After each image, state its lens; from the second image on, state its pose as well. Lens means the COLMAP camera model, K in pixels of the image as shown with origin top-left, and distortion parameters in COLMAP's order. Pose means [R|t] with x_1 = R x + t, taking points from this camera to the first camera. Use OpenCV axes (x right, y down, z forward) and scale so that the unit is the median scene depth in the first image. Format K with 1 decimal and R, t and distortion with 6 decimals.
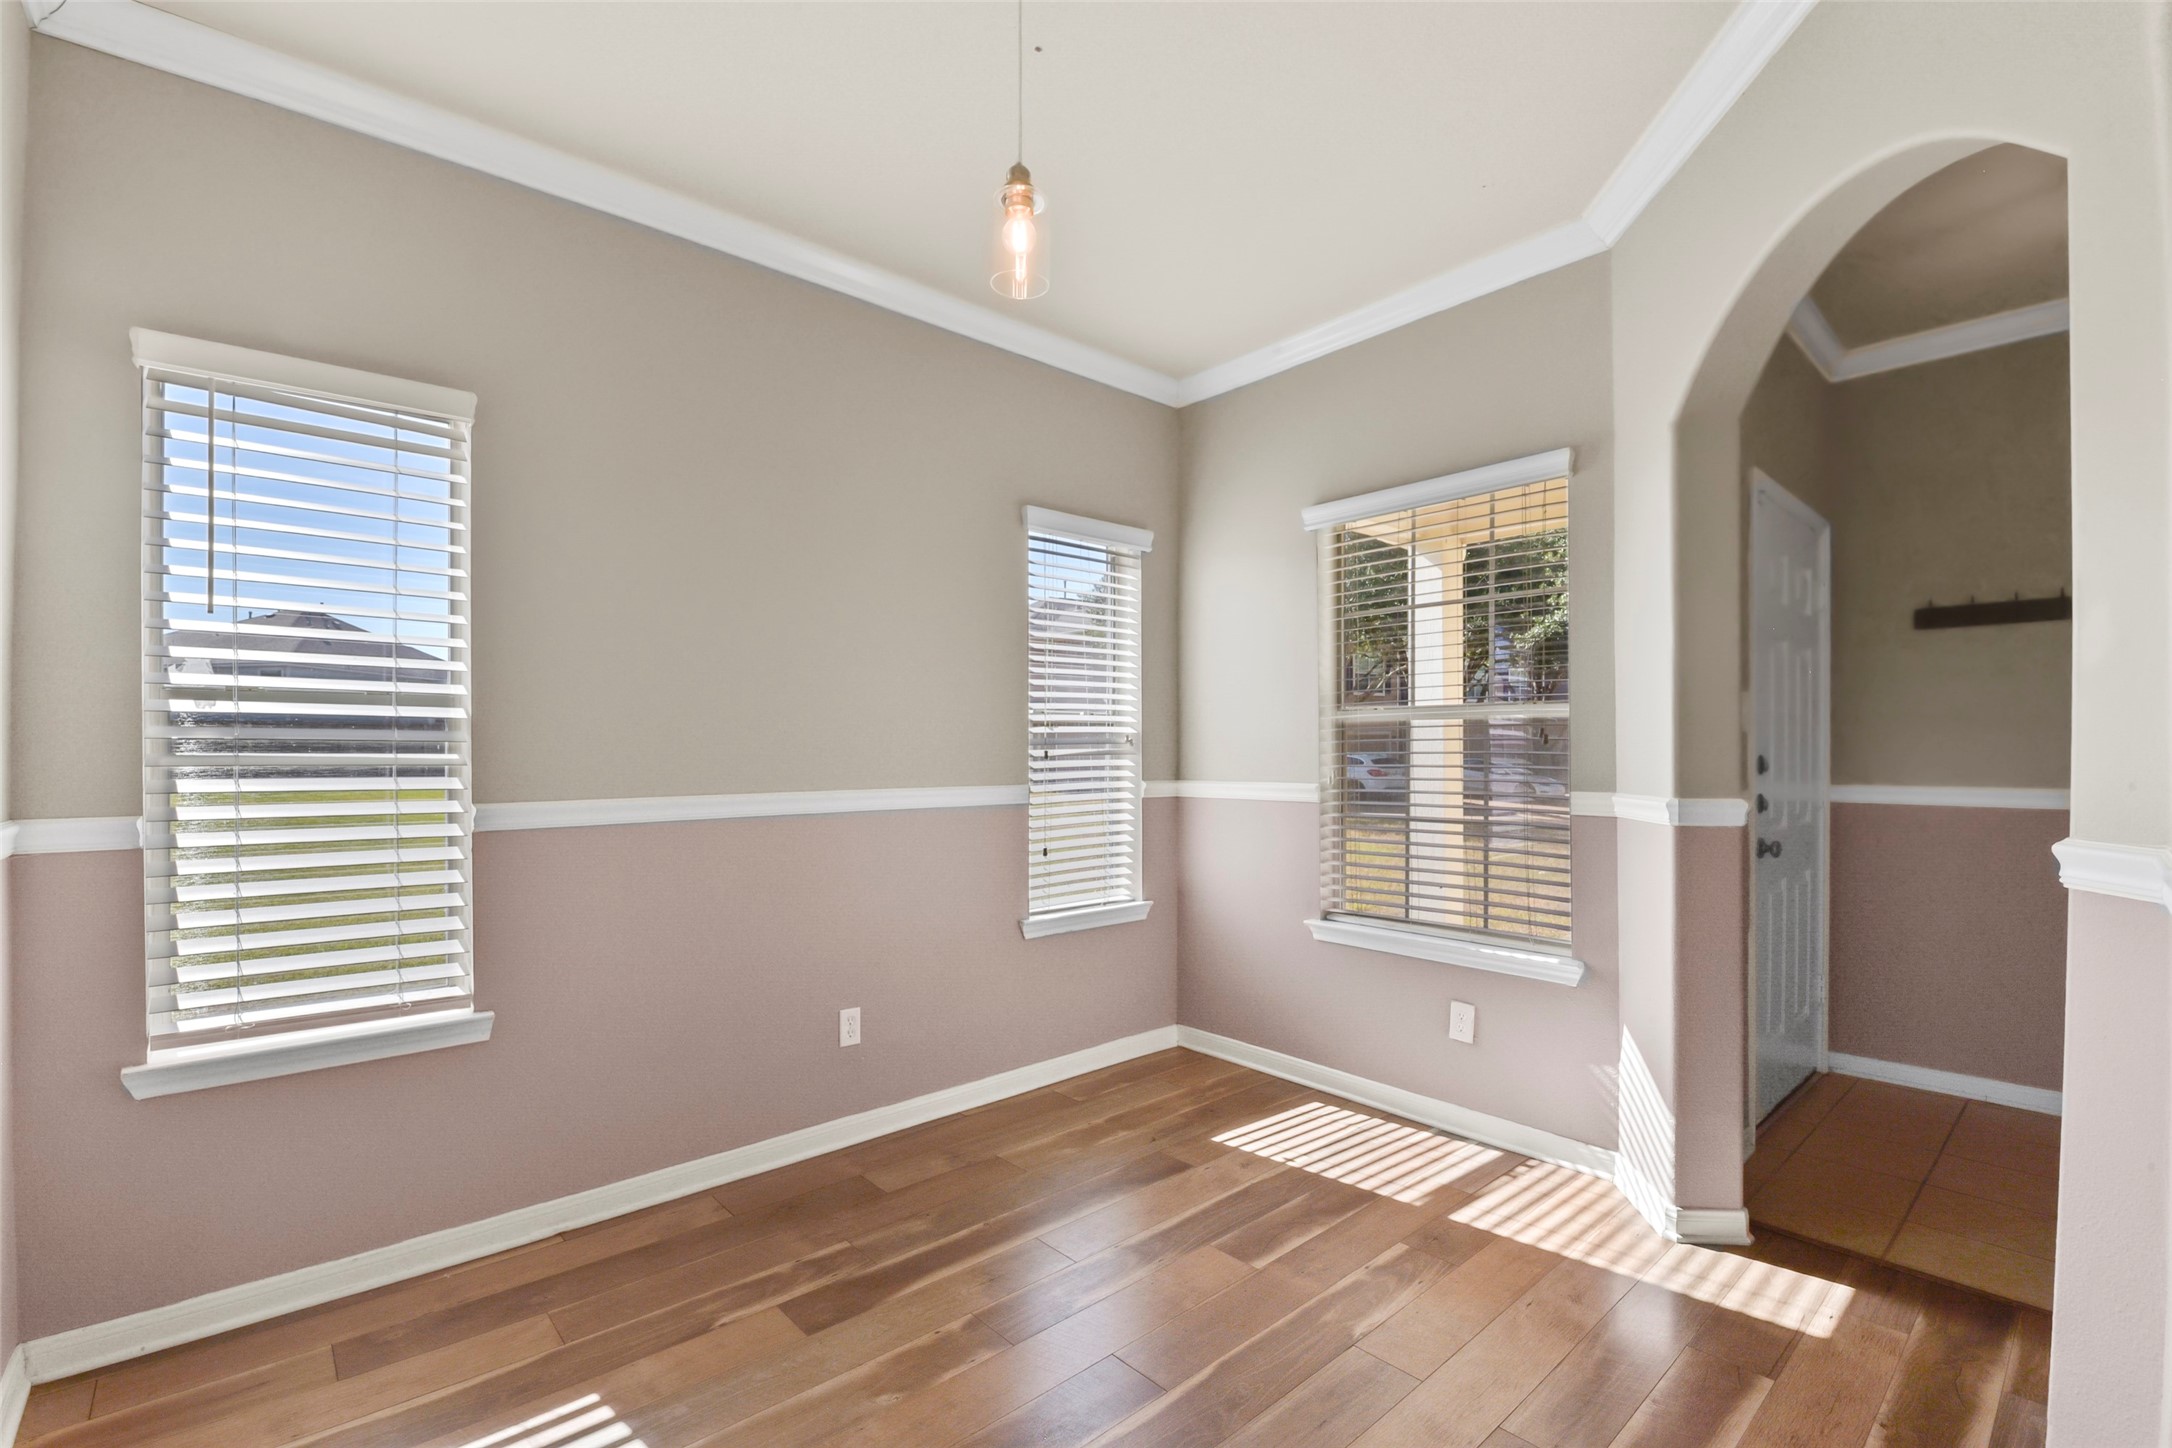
lens RADIAL K [[967.3, 0, 1088.0], [0, 967.3, 751.7], [0, 0, 1]] dist [-0.000993, -0.008628]
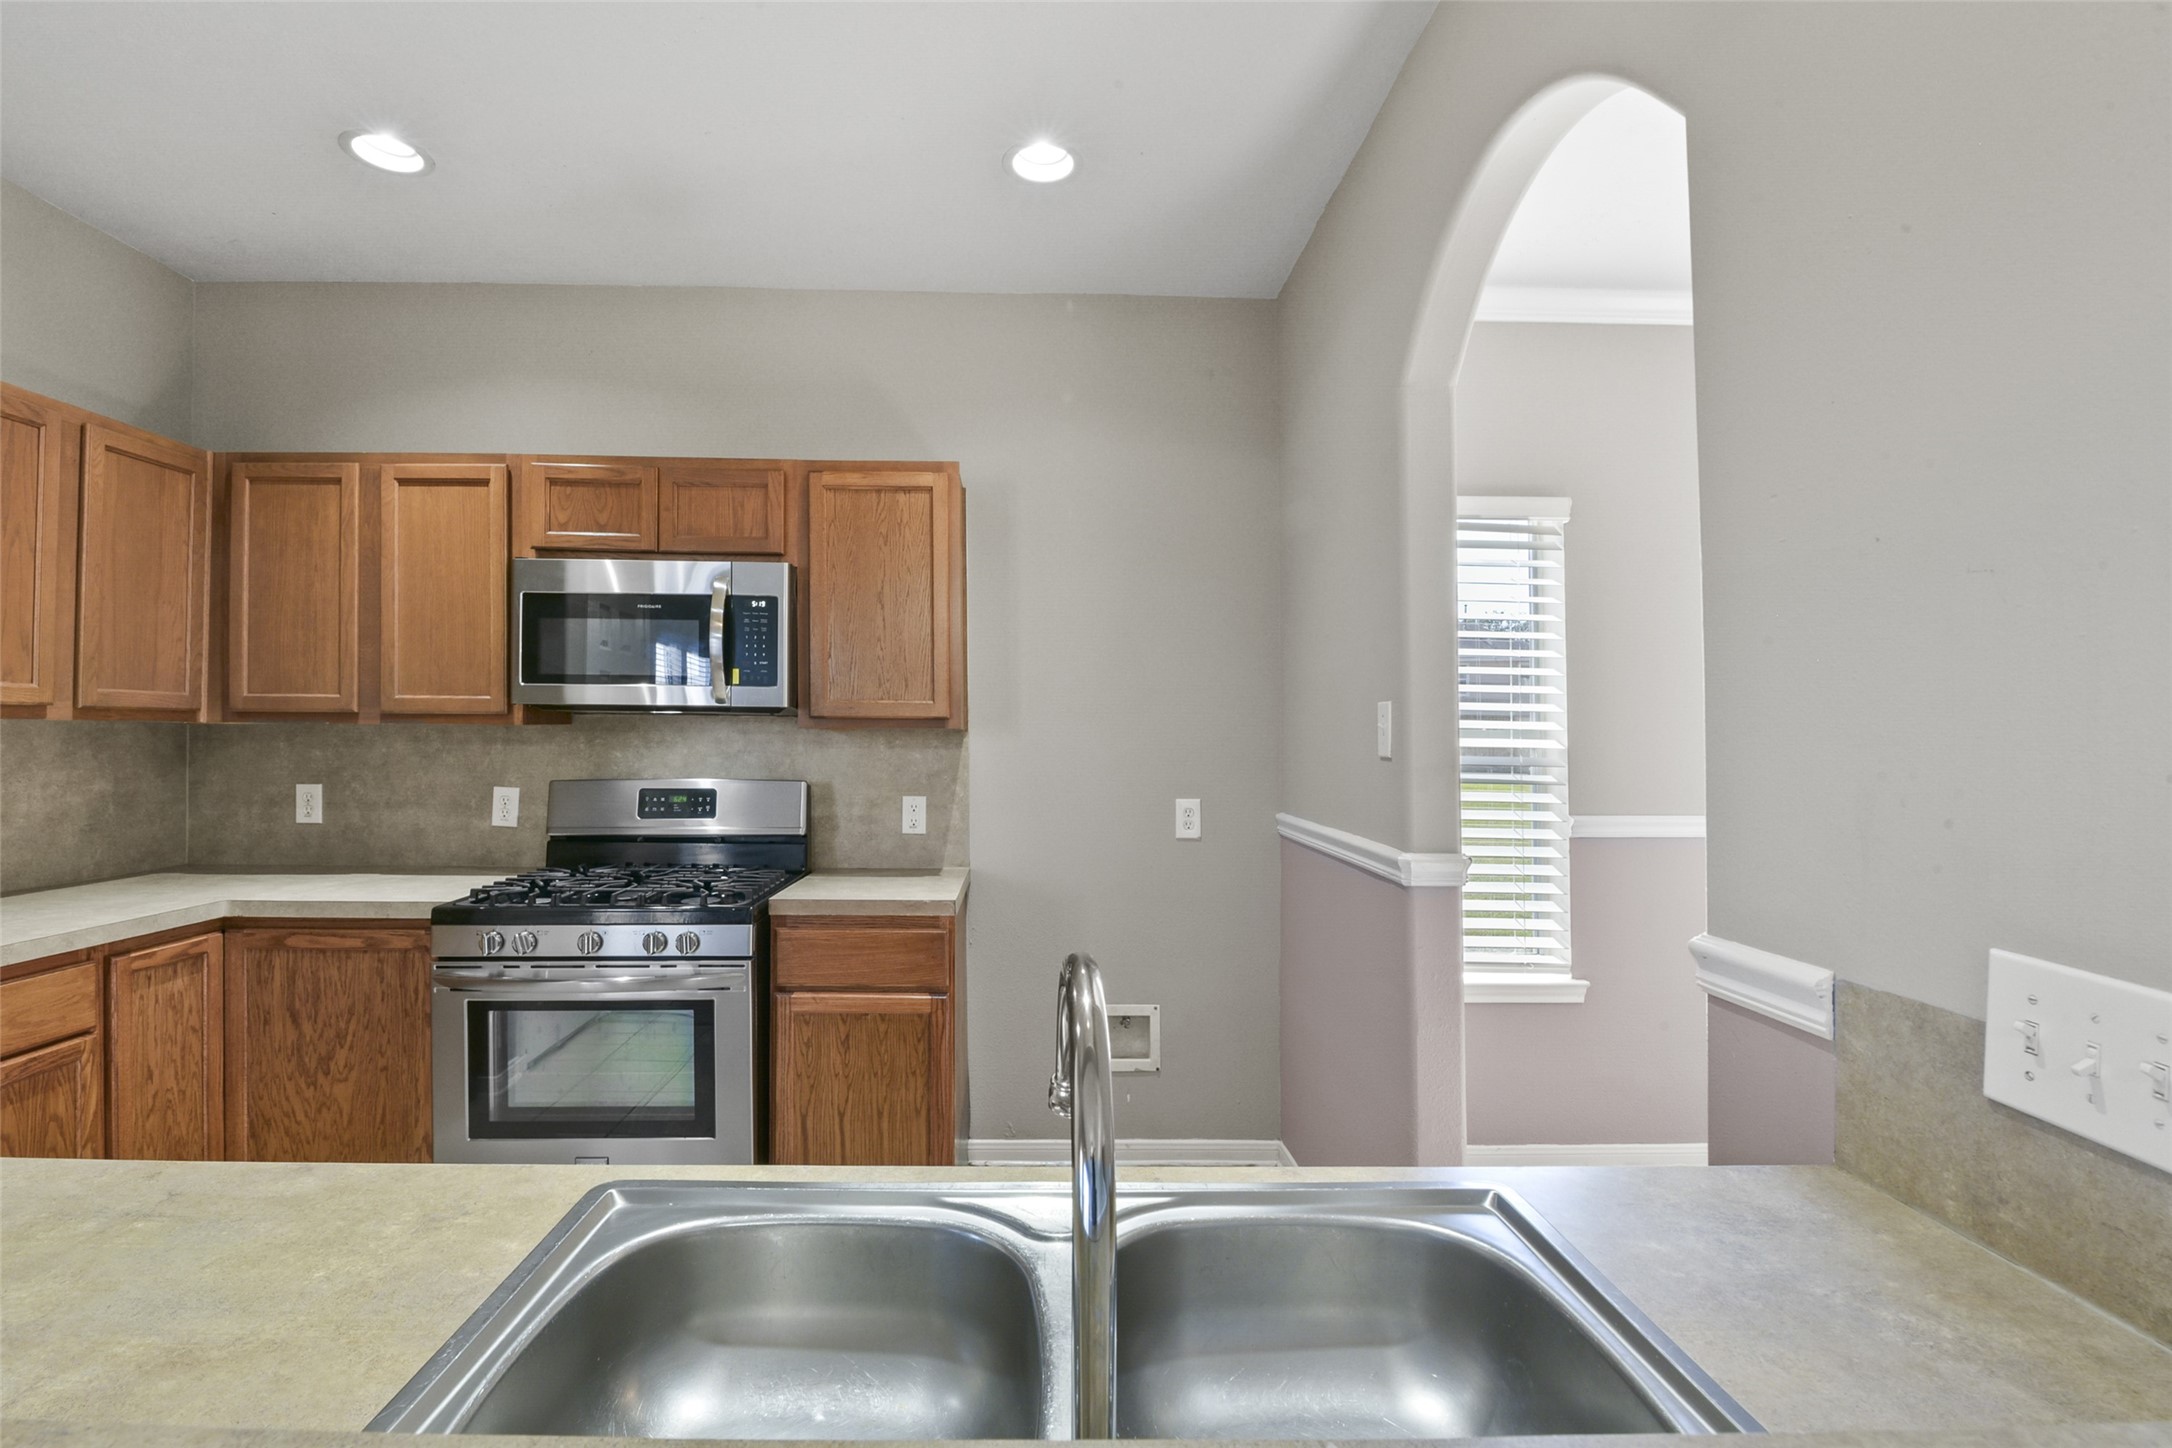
lens RADIAL K [[967.3, 0, 1028.1], [0, 967.3, 719.0], [0, 0, 1]] dist [-0.000993, -0.008628]
pose [[0.761038, -0.001041, -0.648707, -0.271943], [-0.012988, 0.999774, -0.016842, -0.033802], [0.648578, 0.021243, 0.760852, -0.349572]]
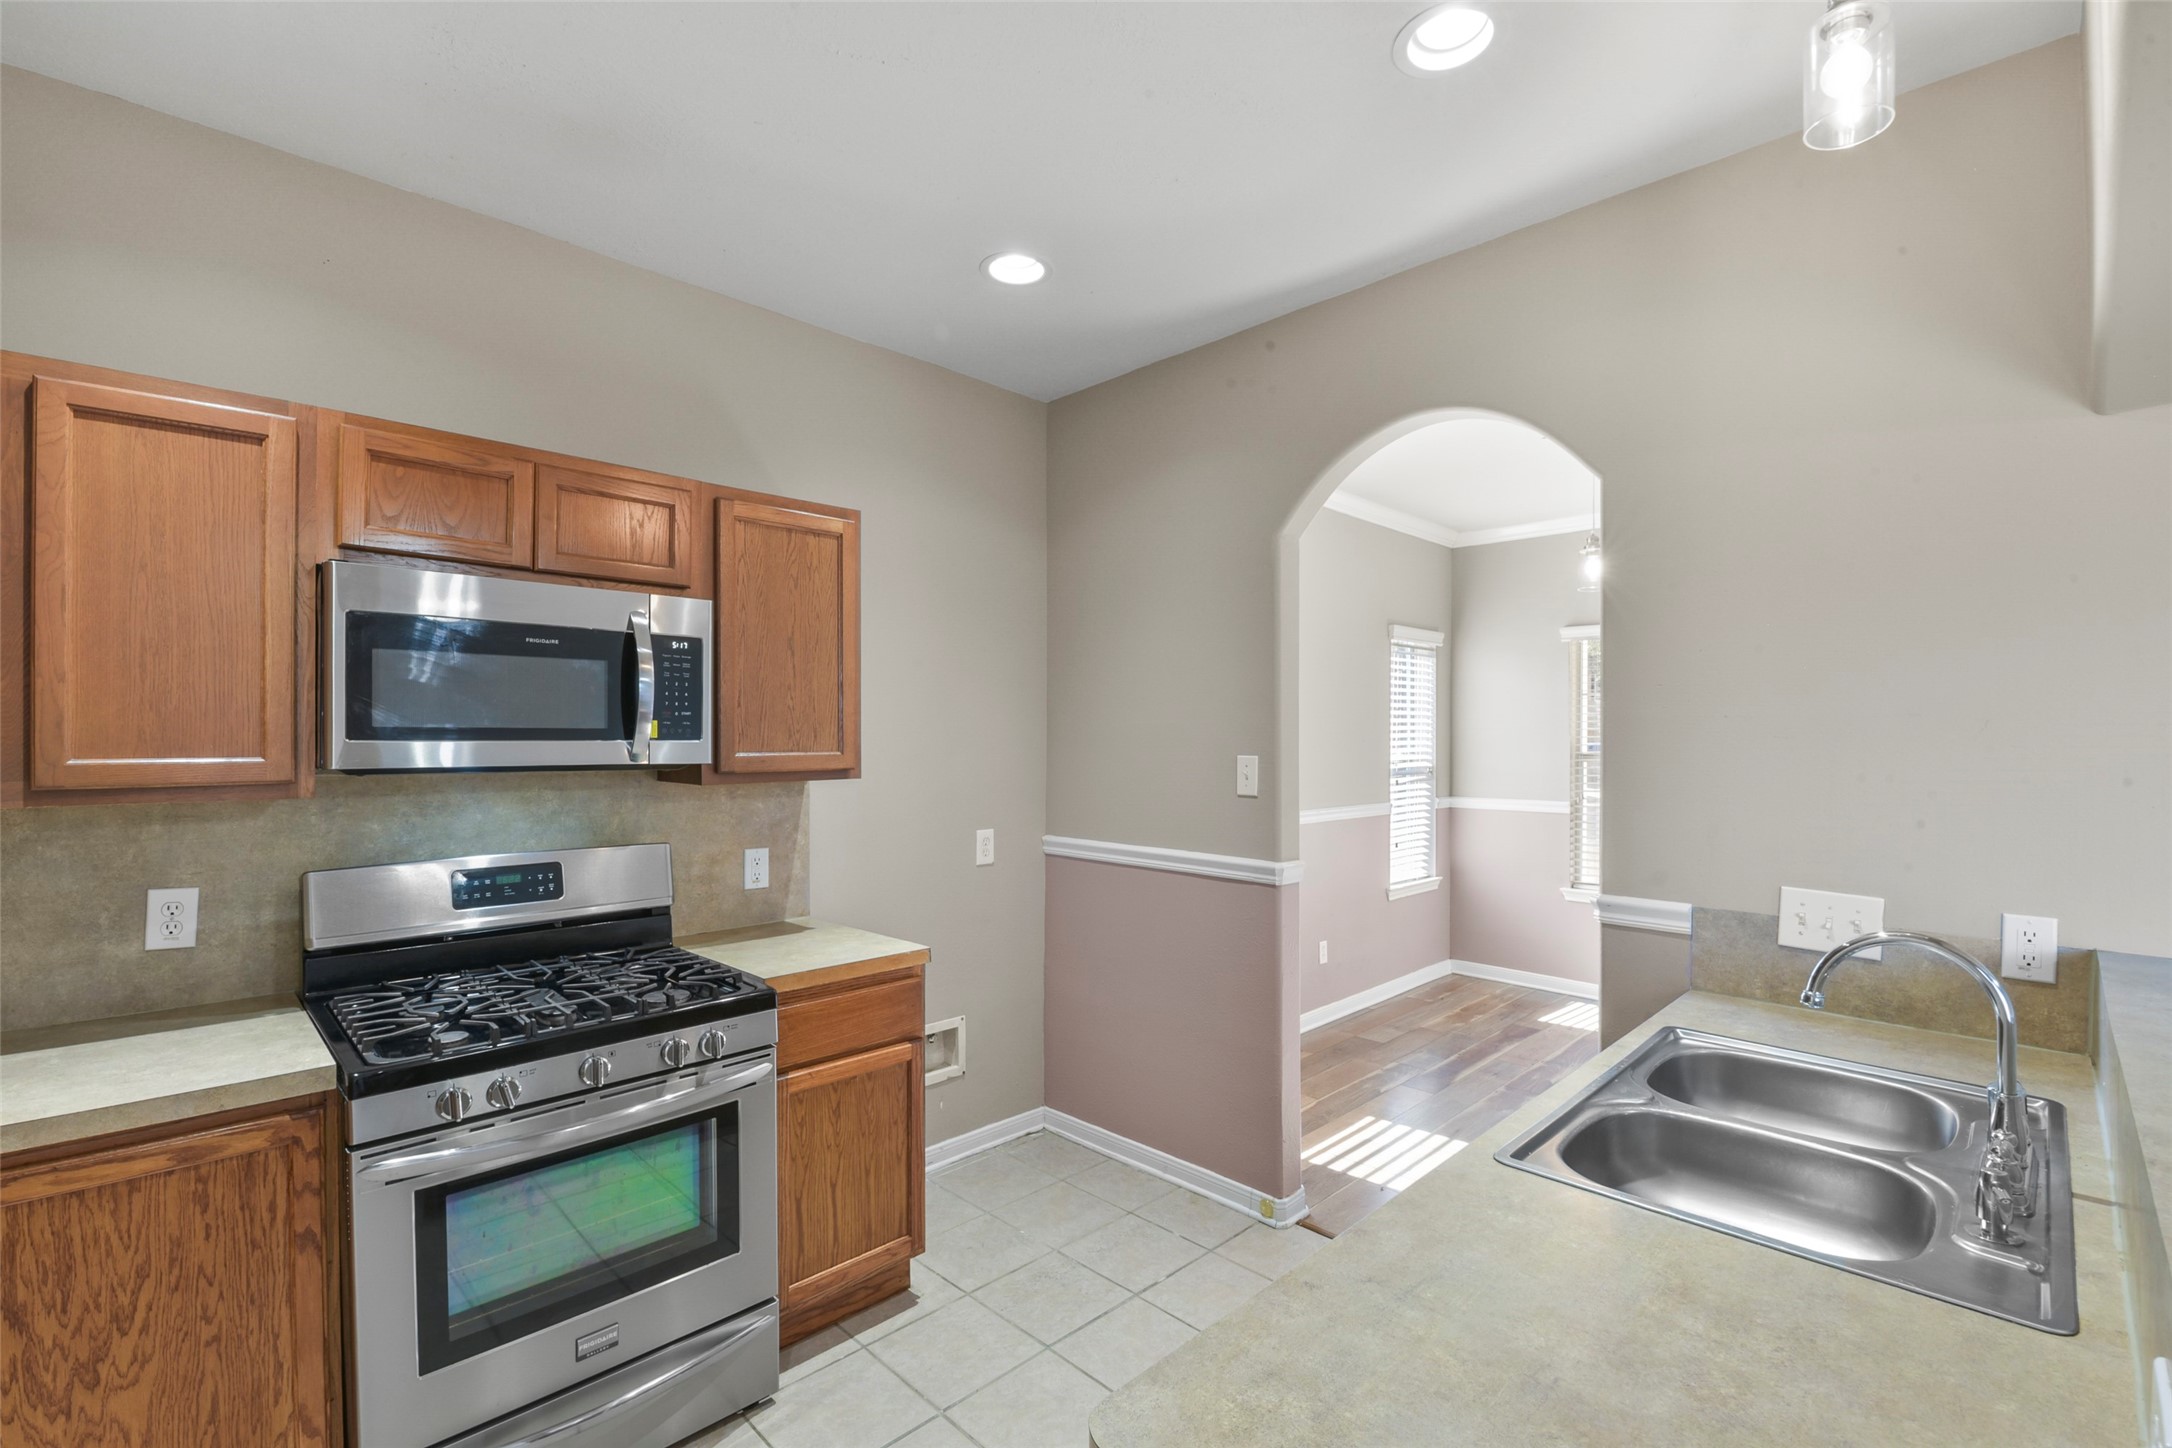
lens RADIAL K [[967.3, 0, 1074.1], [0, 967.3, 736.6], [0, 0, 1]] dist [-0.000993, -0.008628]
pose [[0.998625, 0.005922, 0.052088, -0.749980], [-0.005916, 0.999982, -0.000270, -0.079023], [-0.052089, -0.000038, 0.998642, -0.615688]]
